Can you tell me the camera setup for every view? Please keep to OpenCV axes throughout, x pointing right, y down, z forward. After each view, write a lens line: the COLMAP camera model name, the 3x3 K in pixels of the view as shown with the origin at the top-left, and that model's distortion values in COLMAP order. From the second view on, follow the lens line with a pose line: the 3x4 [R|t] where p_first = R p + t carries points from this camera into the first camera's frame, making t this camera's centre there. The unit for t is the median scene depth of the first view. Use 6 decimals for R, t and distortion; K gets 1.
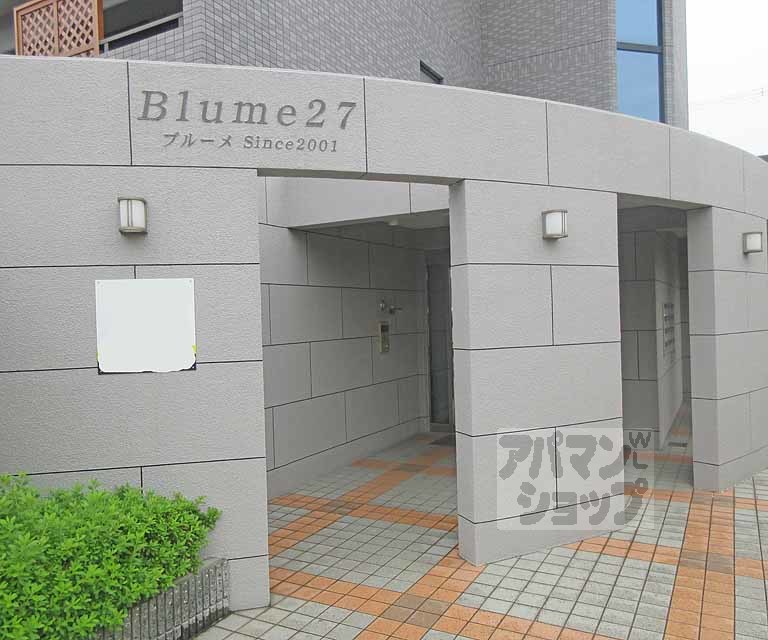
lens RADIAL K [[634.8, 0, 382.5], [0, 634.8, 315.3], [0, 0, 1]] dist [0.003223, 0.004918]
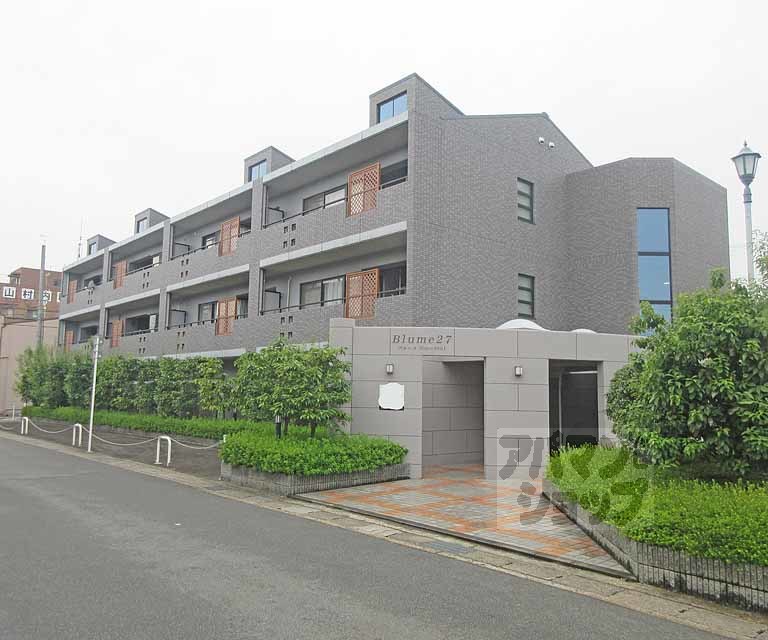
lens RADIAL K [[634.8, 0, 382.5], [0, 634.8, 315.3], [0, 0, 1]] dist [0.003223, 0.004918]
pose [[0.943442, 0.008209, -0.331437, 0.690377], [-0.047960, 0.992558, -0.111934, -0.036742], [0.328052, 0.121499, 0.936814, -2.193210]]
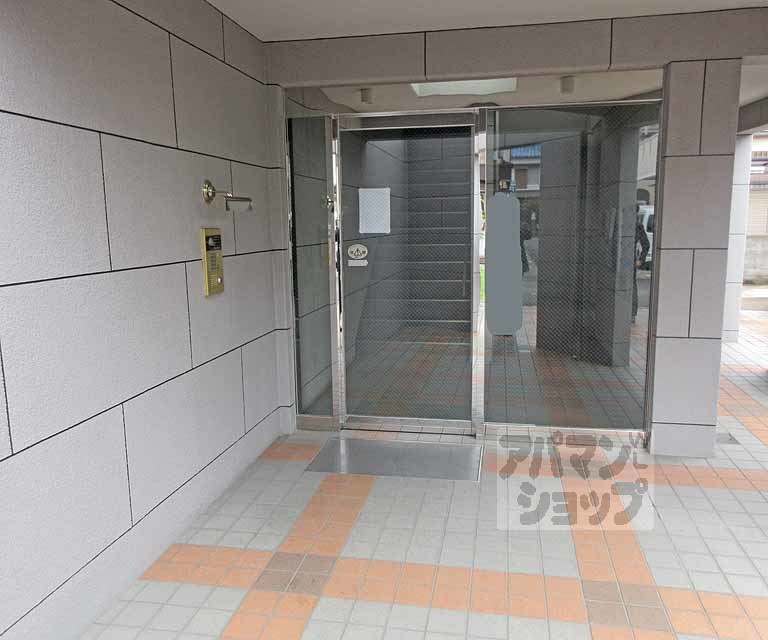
lens RADIAL K [[634.8, 0, 382.5], [0, 634.8, 315.3], [0, 0, 1]] dist [0.003223, 0.004918]
pose [[0.952777, -0.025220, 0.302623, -0.020534], [-0.016968, 0.990567, 0.135973, 0.008391], [-0.303198, -0.134687, 0.943361, 0.521408]]
